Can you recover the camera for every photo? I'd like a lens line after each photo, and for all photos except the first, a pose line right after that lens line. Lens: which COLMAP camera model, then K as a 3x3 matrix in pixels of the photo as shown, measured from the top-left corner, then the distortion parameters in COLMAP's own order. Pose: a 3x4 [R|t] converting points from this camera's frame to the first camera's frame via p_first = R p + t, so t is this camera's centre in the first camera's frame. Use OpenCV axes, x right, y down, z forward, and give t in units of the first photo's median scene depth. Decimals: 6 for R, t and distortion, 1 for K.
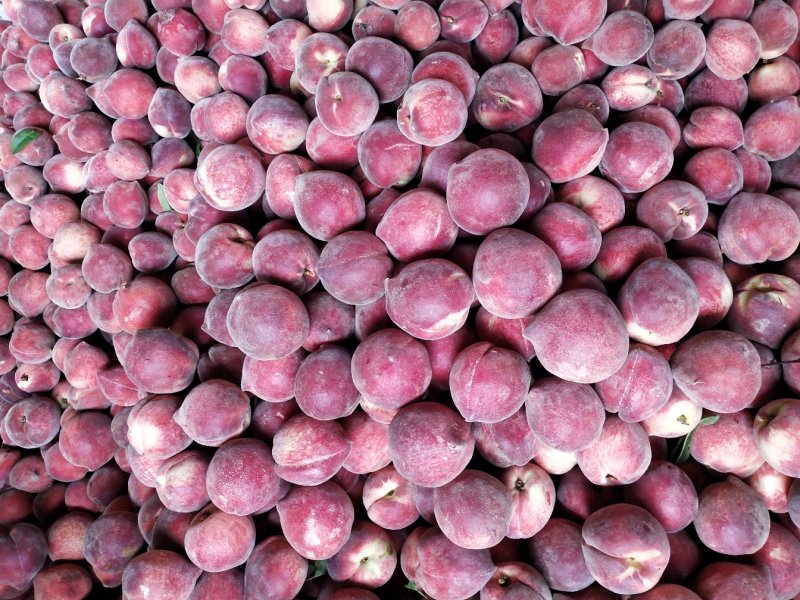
lens RADIAL K [[621.9, 0, 400.0], [0, 621.9, 300.0], [0, 0, 1]] dist [0.068595, -0.136765]
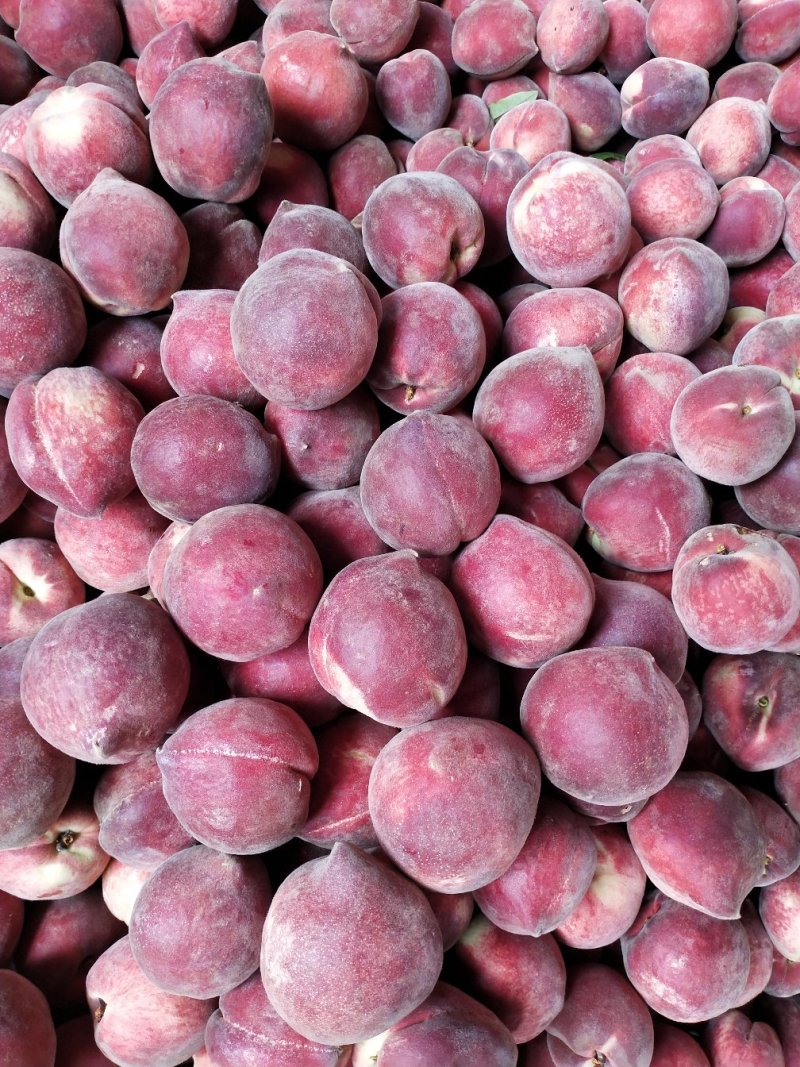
lens RADIAL K [[851.5, 0, 400.0], [0, 851.5, 533.5], [0, 0, 1]] dist [0.028314, -0.071242]
pose [[0.122927, 0.989847, 0.071363, -0.079506], [-0.992406, 0.122923, 0.004470, -0.023258], [-0.004347, -0.071371, 0.997440, 0.263684]]
